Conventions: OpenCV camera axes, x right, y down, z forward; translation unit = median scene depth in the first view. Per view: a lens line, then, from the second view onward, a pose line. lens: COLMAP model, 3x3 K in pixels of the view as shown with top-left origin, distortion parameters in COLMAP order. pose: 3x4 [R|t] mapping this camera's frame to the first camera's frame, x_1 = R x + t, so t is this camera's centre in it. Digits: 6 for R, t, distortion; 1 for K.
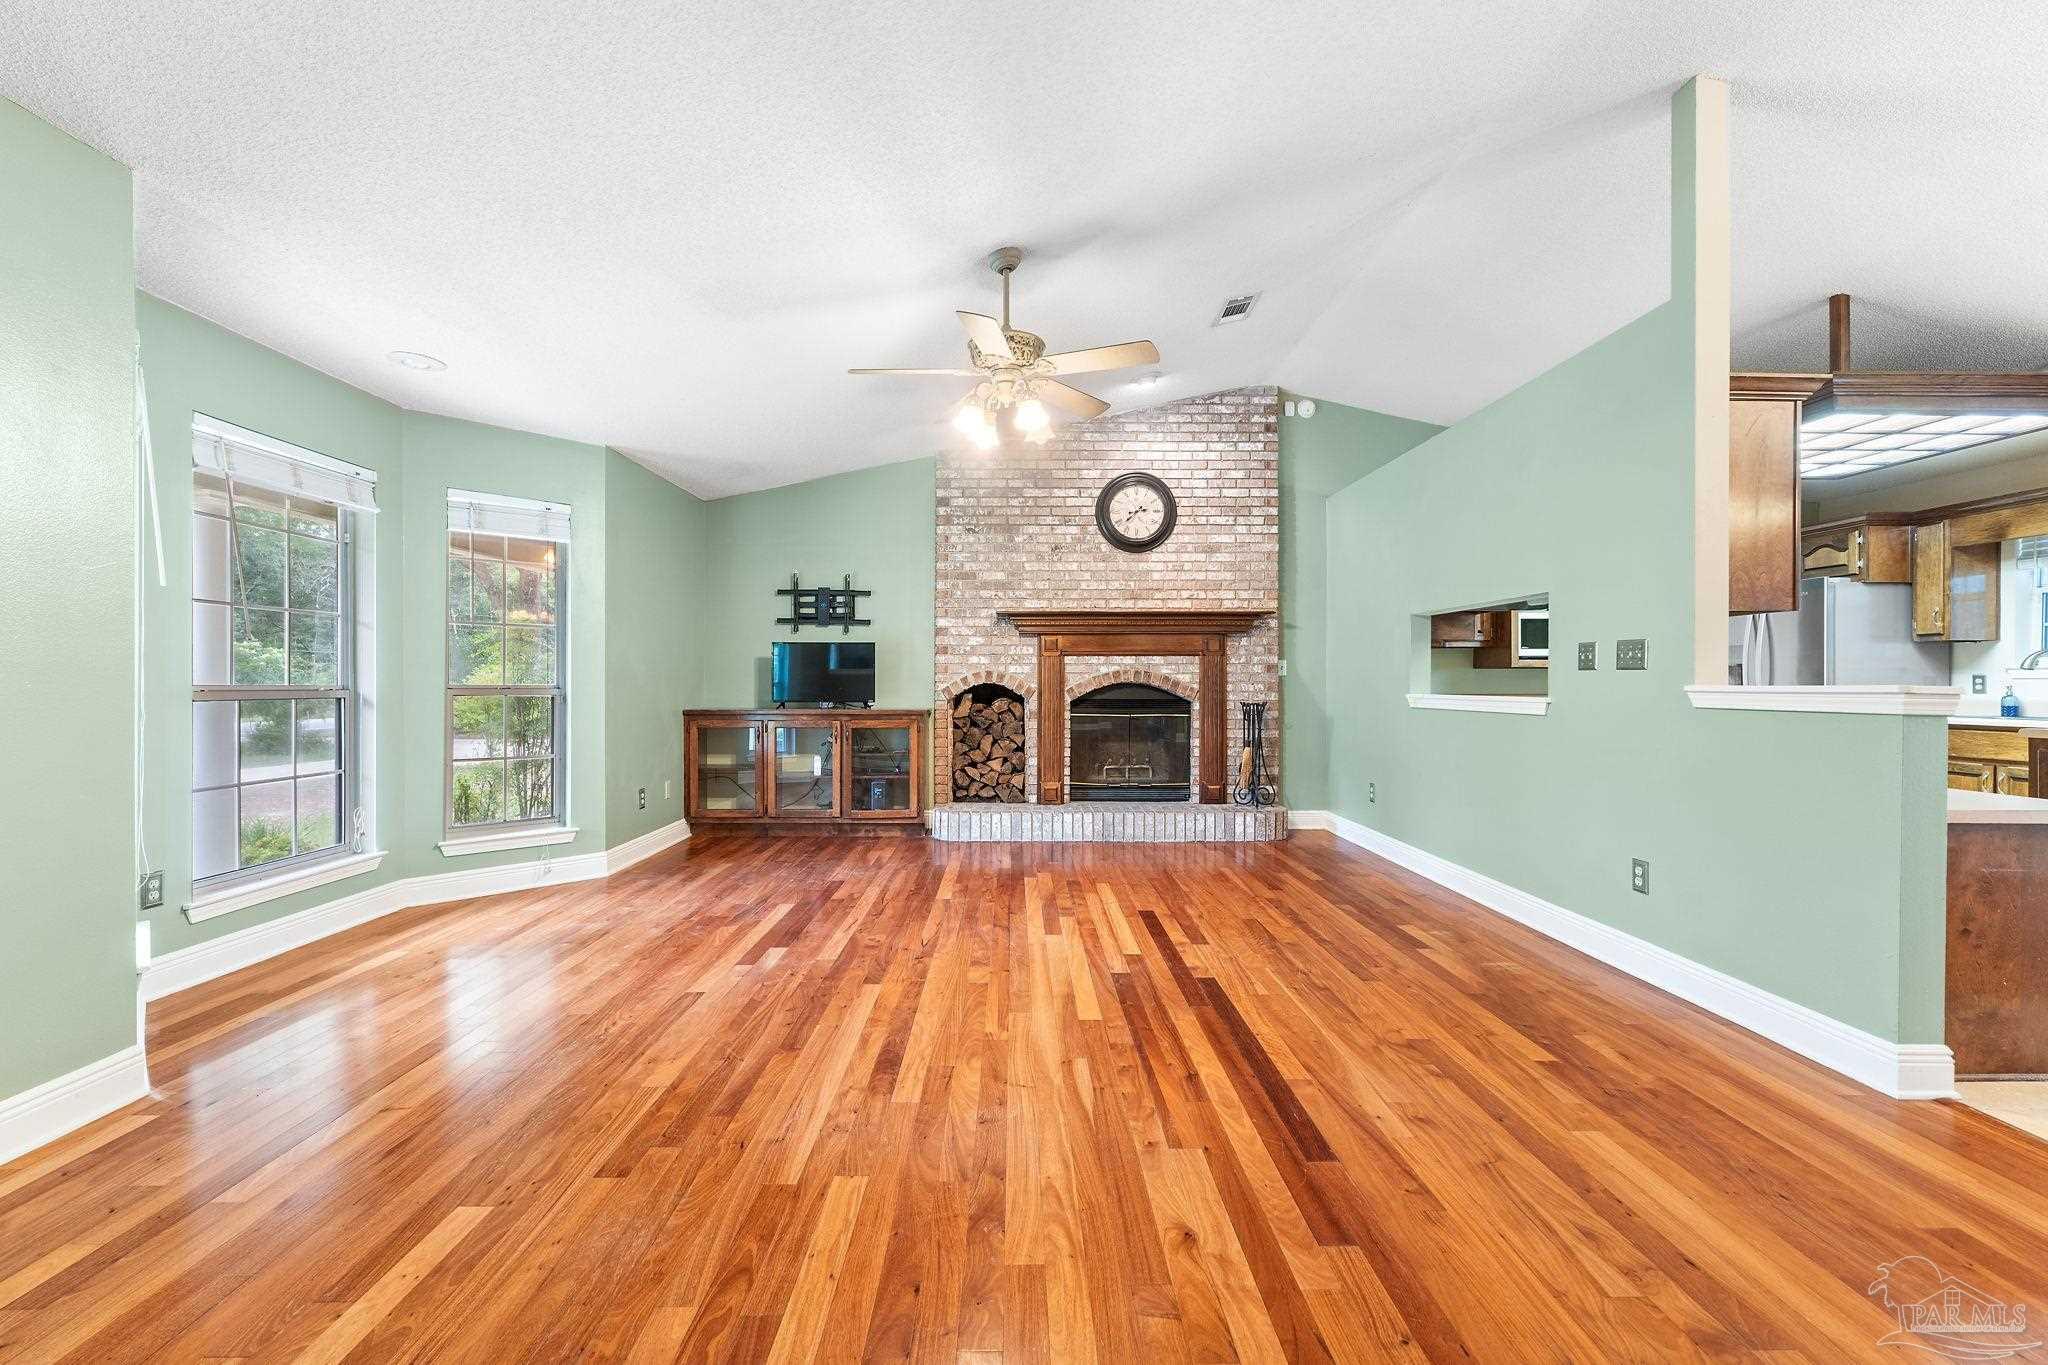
lens RADIAL K [[856.3, 0, 1016.5], [0, 856.3, 680.6], [0, 0, 1]] dist [0.003811, -0.000307]
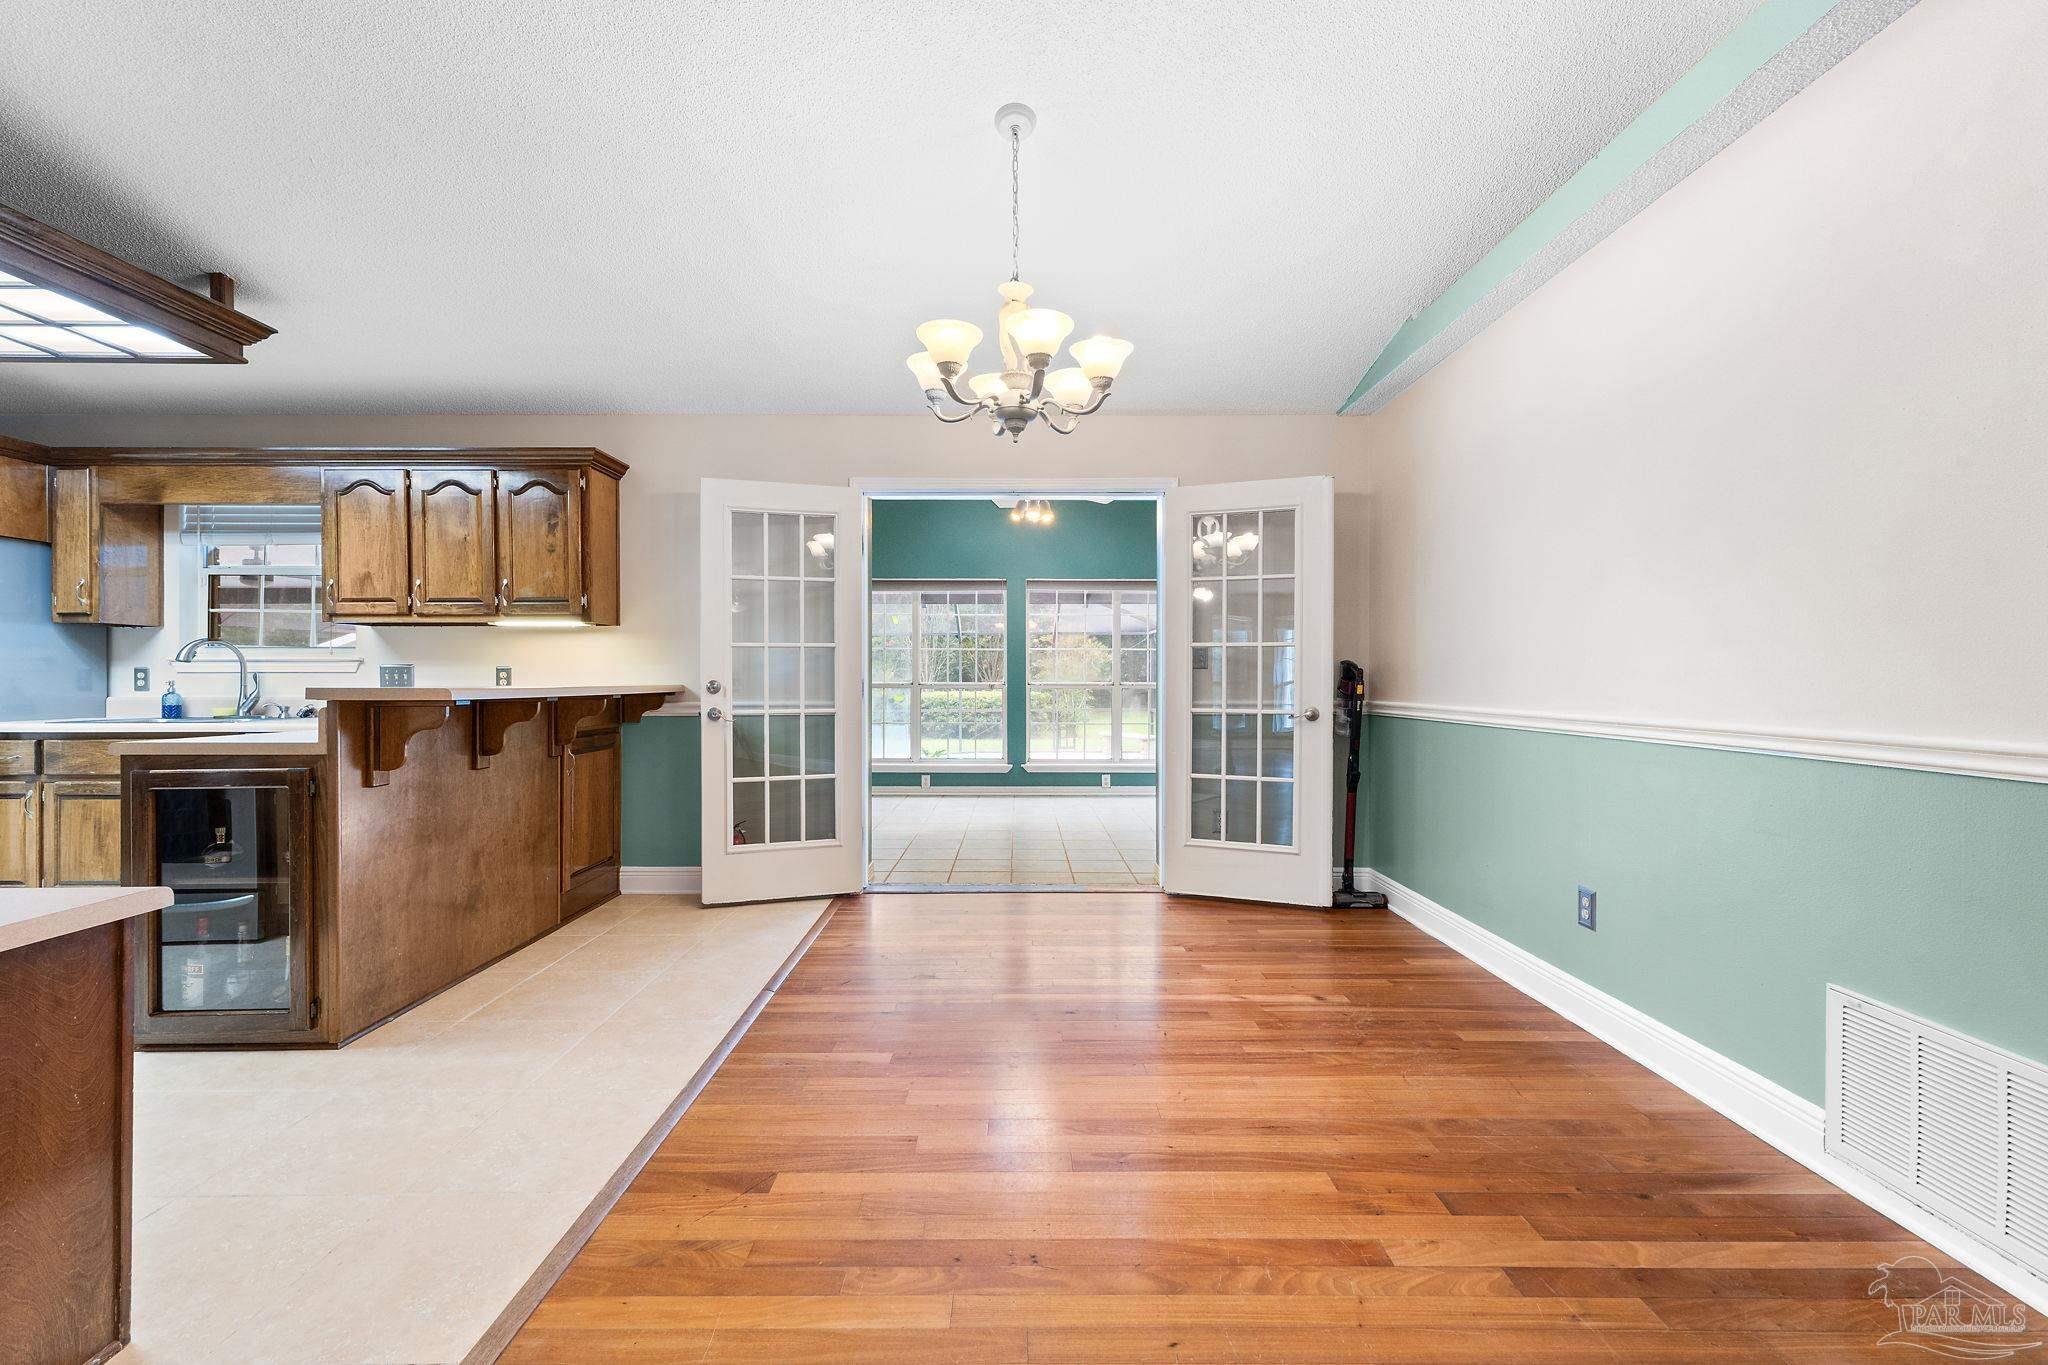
lens RADIAL K [[856.3, 0, 1016.5], [0, 856.3, 680.6], [0, 0, 1]] dist [0.003811, -0.000307]
pose [[0.000266, -0.009471, 0.999955, 0.260371], [-0.001750, 0.999954, 0.009471, -0.003326], [-0.999998, -0.001752, 0.000250, 0.145987]]
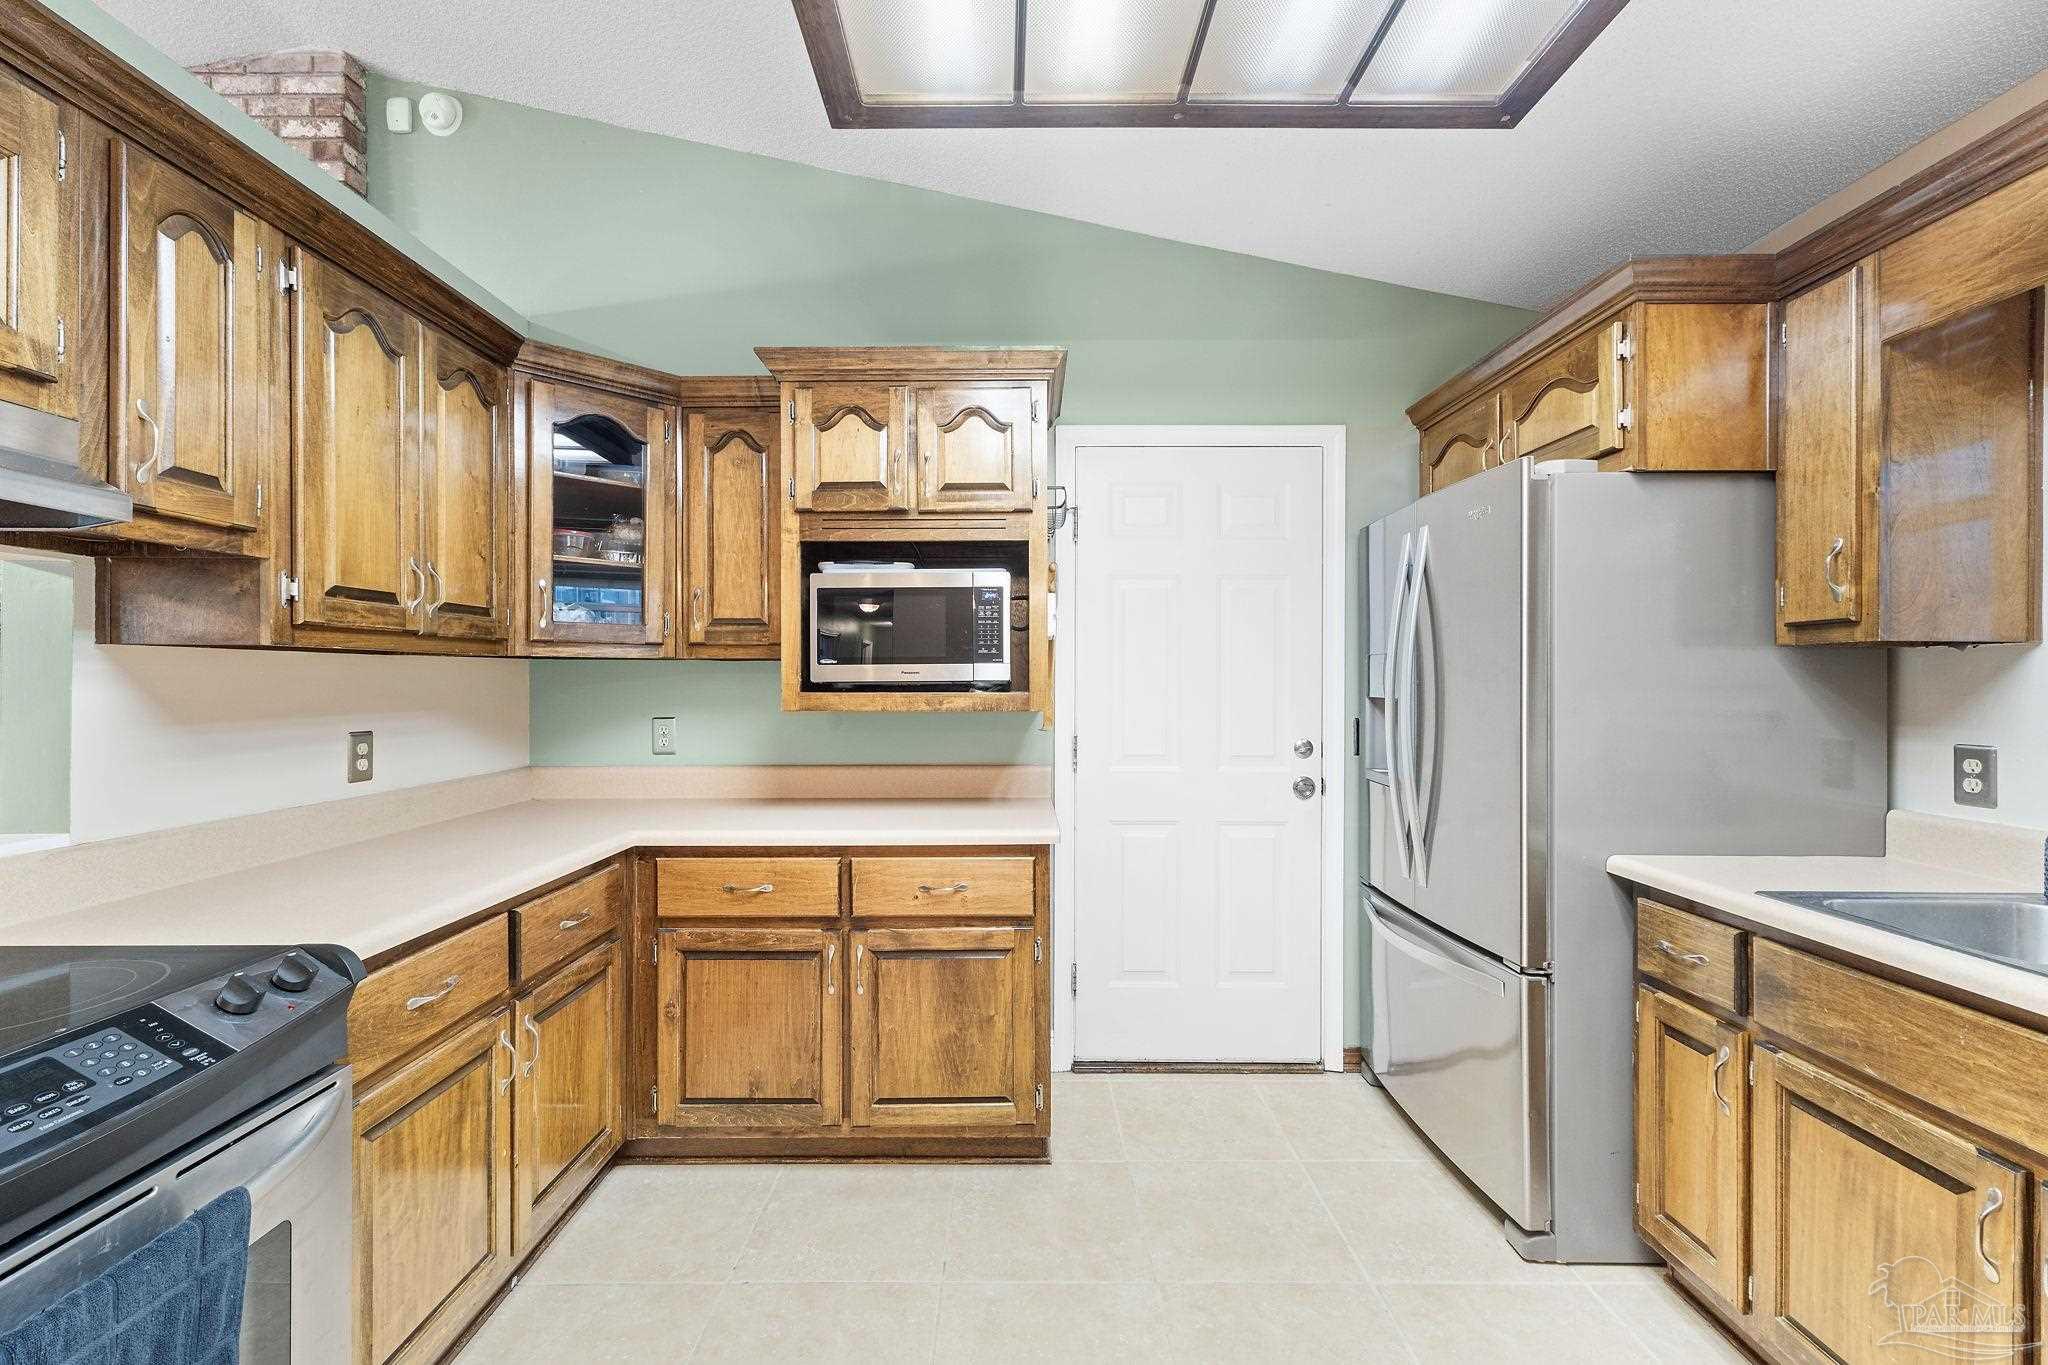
lens RADIAL K [[856.3, 0, 1016.5], [0, 856.3, 680.6], [0, 0, 1]] dist [0.003811, -0.000307]
pose [[0.999987, -0.004379, -0.002449, 0.644901], [0.004385, 0.999988, 0.002303, -0.029074], [0.002439, -0.002314, 0.999994, 0.573227]]
